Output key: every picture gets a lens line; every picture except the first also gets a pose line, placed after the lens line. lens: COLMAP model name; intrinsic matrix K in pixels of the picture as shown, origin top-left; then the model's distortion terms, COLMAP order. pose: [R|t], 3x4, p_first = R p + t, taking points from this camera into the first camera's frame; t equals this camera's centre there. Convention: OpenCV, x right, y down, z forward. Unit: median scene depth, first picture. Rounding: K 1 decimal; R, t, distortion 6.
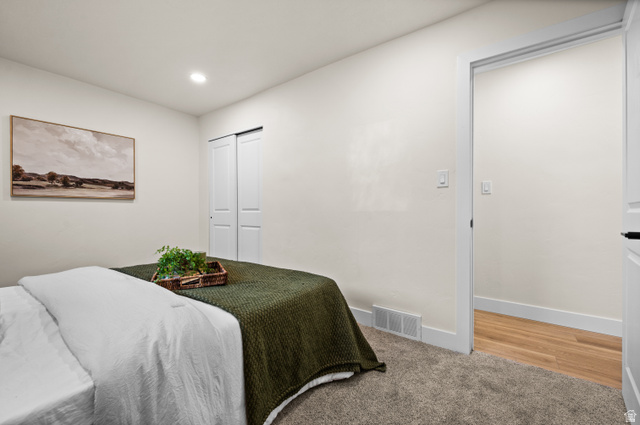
lens RADIAL K [[258.1, 0, 320.1], [0, 258.1, 210.0], [0, 0, 1]] dist [-0.000205, -0.000292]
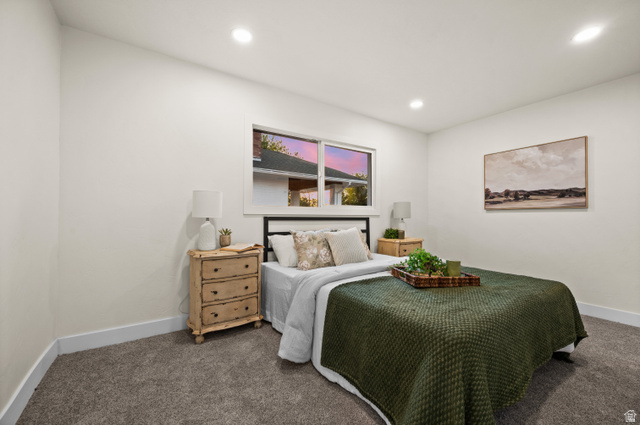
lens RADIAL K [[258.1, 0, 320.5], [0, 258.1, 215.9], [0, 0, 1]] dist [-0.000205, -0.000292]
pose [[-0.338751, -0.012893, -0.940788, 0.431397], [-0.006164, 0.999915, -0.011483, 0.002129], [0.940856, 0.001909, -0.338801, 0.530887]]
